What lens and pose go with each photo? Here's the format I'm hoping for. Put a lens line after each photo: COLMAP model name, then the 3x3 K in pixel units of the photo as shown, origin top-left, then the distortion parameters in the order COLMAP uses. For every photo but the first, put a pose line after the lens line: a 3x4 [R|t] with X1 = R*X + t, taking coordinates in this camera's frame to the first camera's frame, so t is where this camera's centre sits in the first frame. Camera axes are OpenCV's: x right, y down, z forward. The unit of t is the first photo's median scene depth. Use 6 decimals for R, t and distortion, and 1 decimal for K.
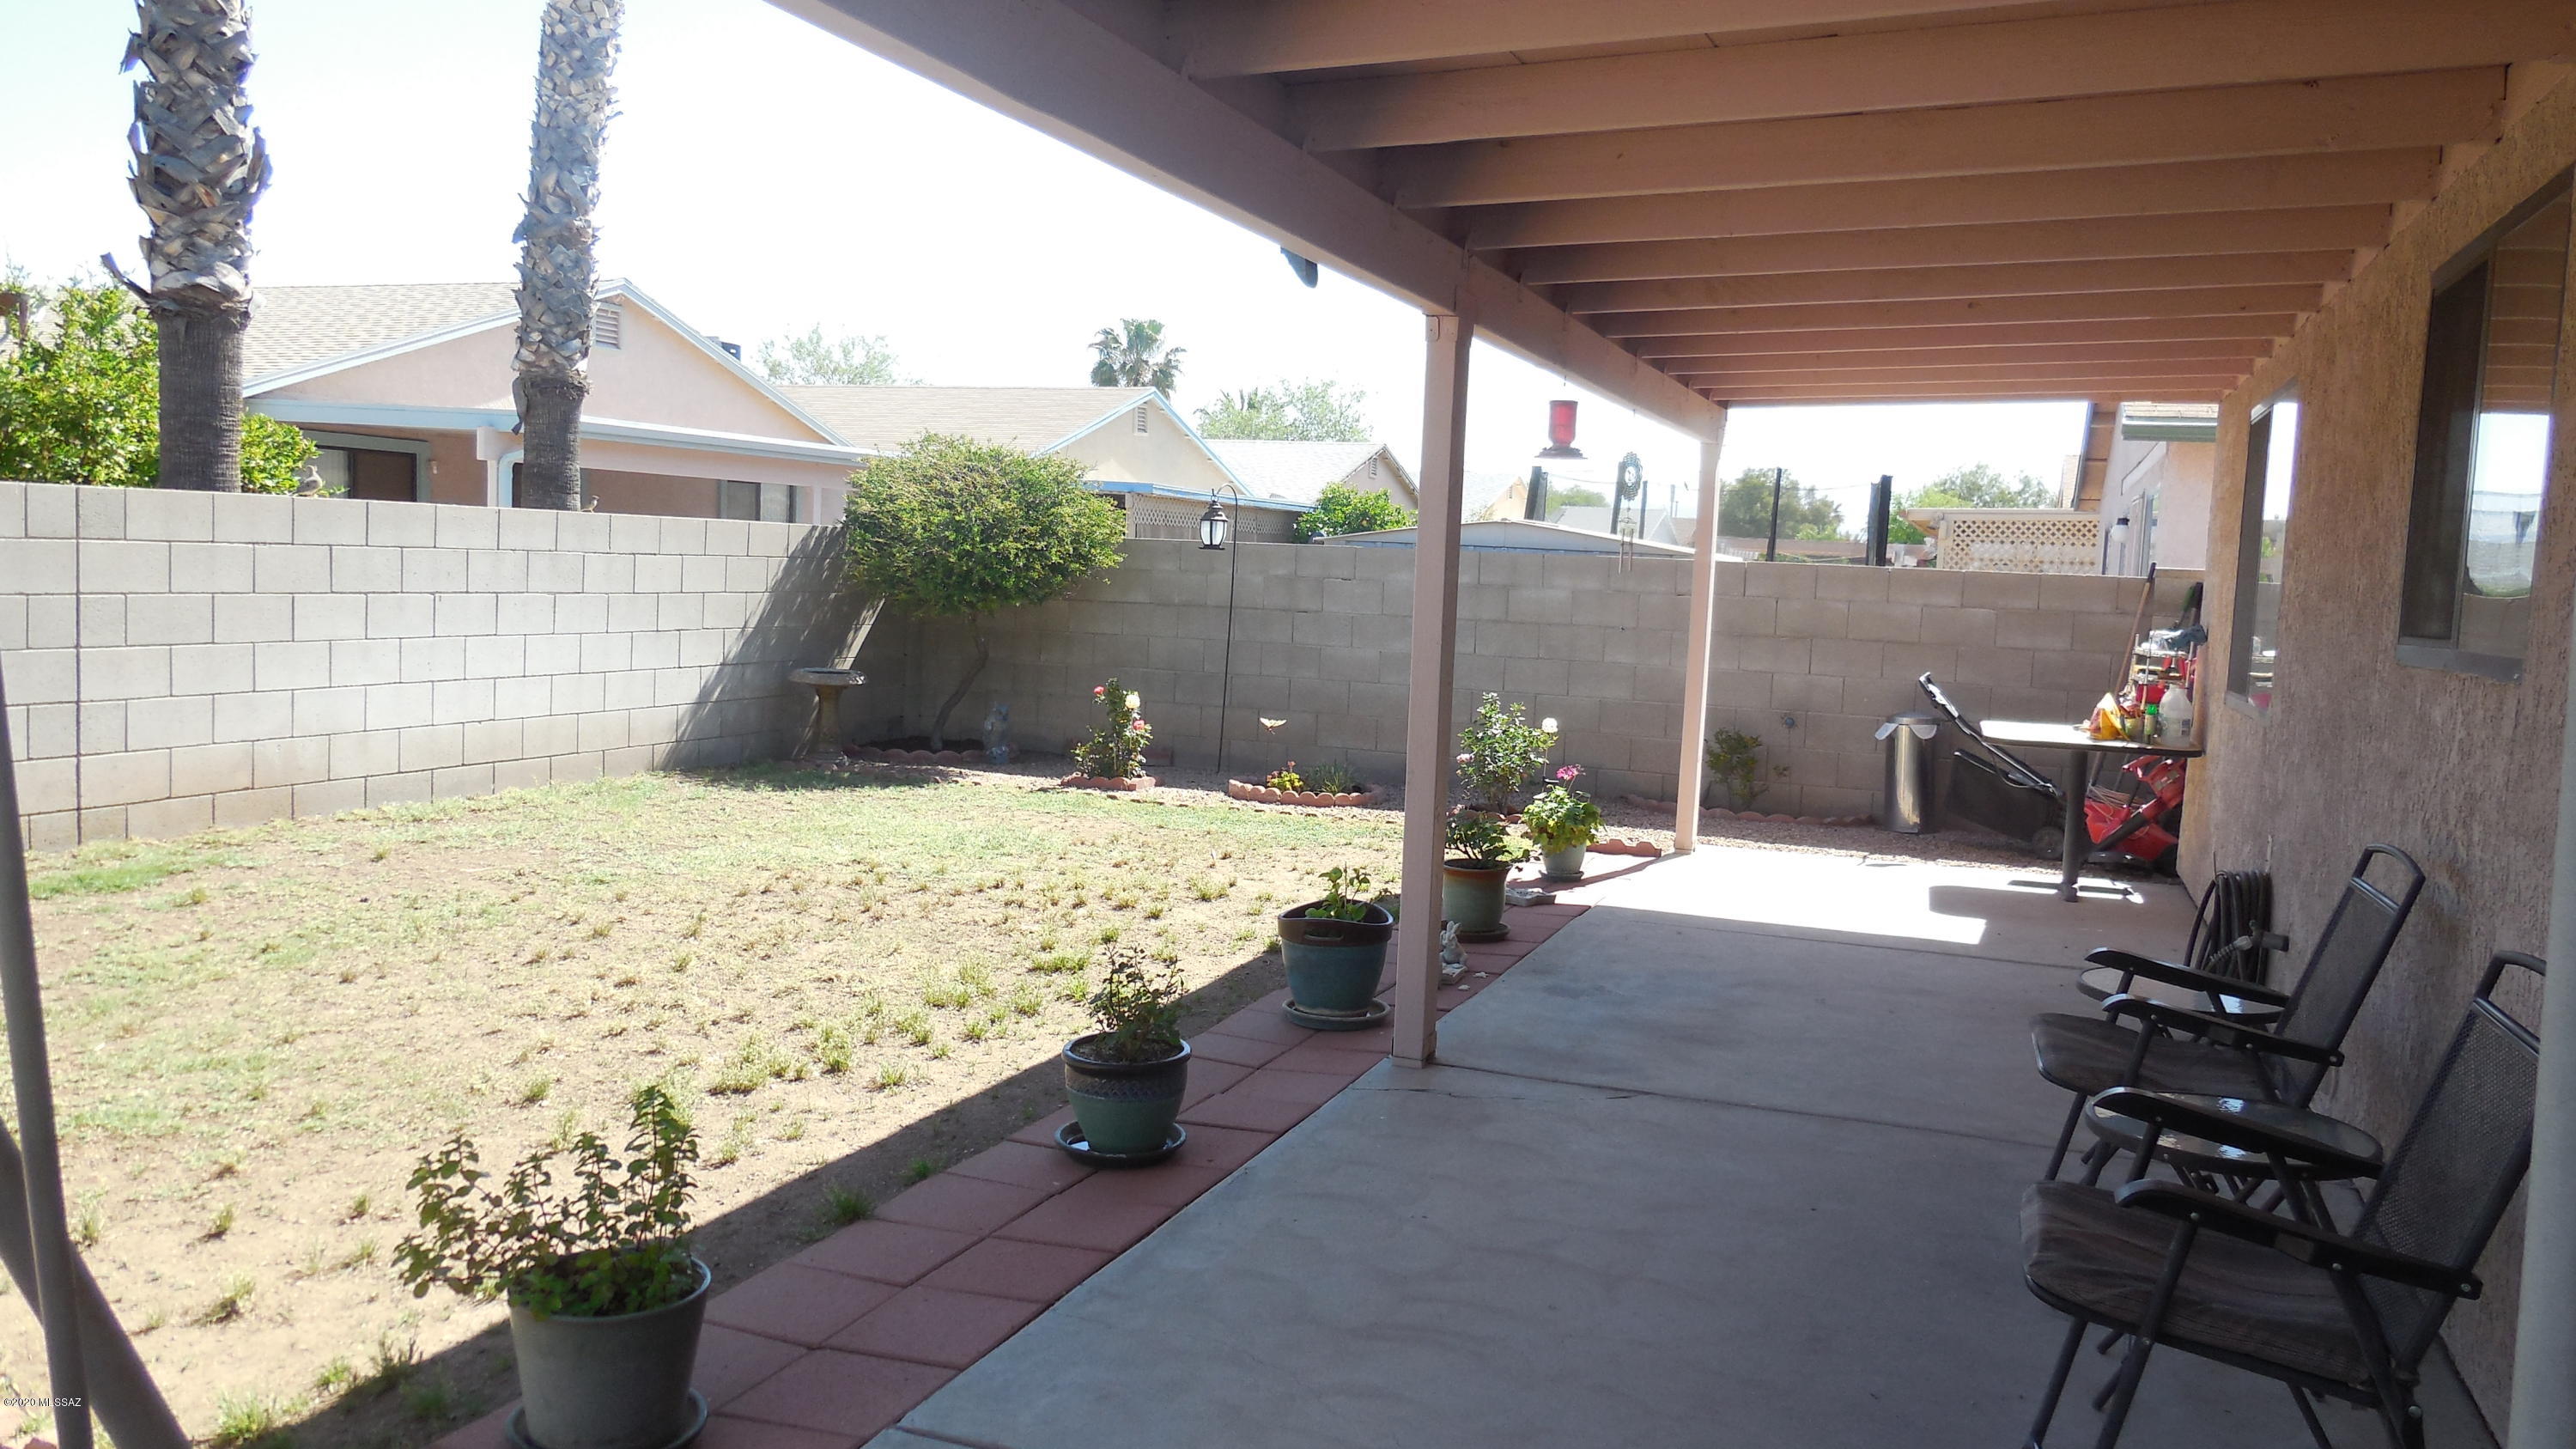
lens RADIAL K [[1895.0, 0, 1276.2], [0, 1895.0, 716.2], [0, 0, 1]] dist [-0.024478, 0.014412]
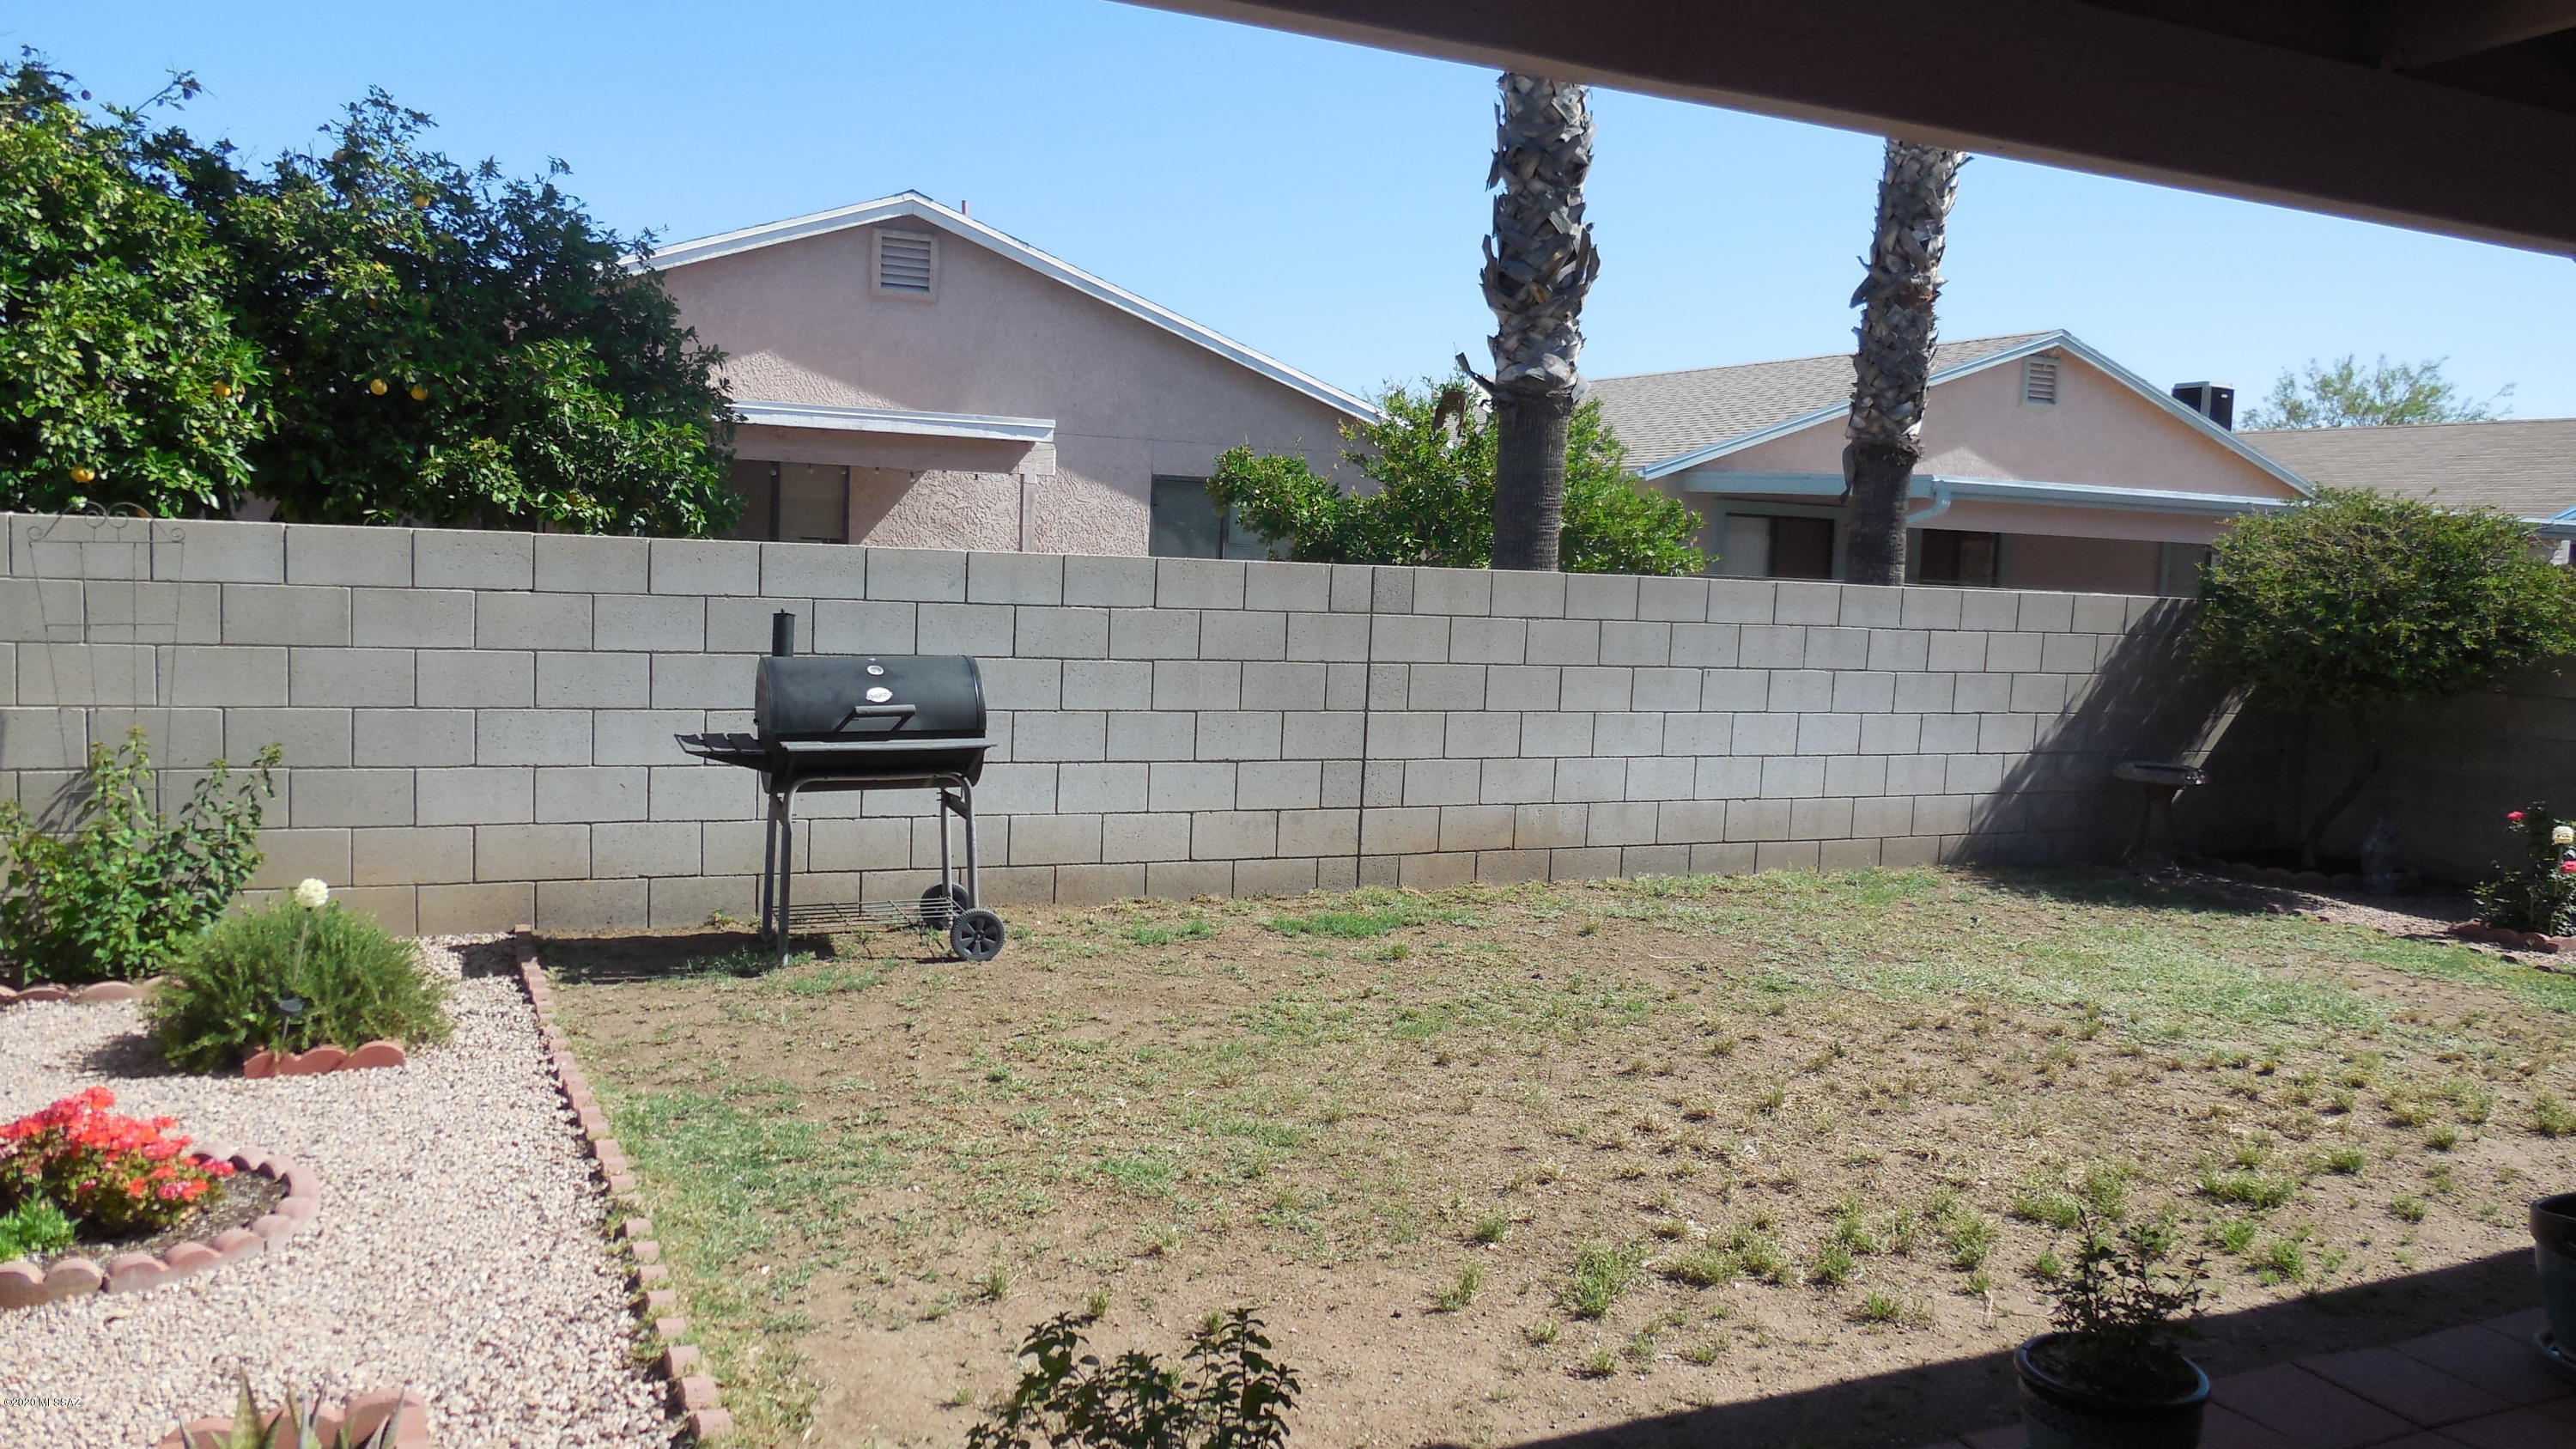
lens RADIAL K [[1895.0, 0, 1285.5], [0, 1895.0, 725.1], [0, 0, 1]] dist [-0.024478, 0.014412]
pose [[0.724417, 0.051019, -0.687471, 0.069783], [-0.067564, 0.997711, 0.002847, -0.019436], [0.686043, 0.044386, 0.726206, 0.104622]]
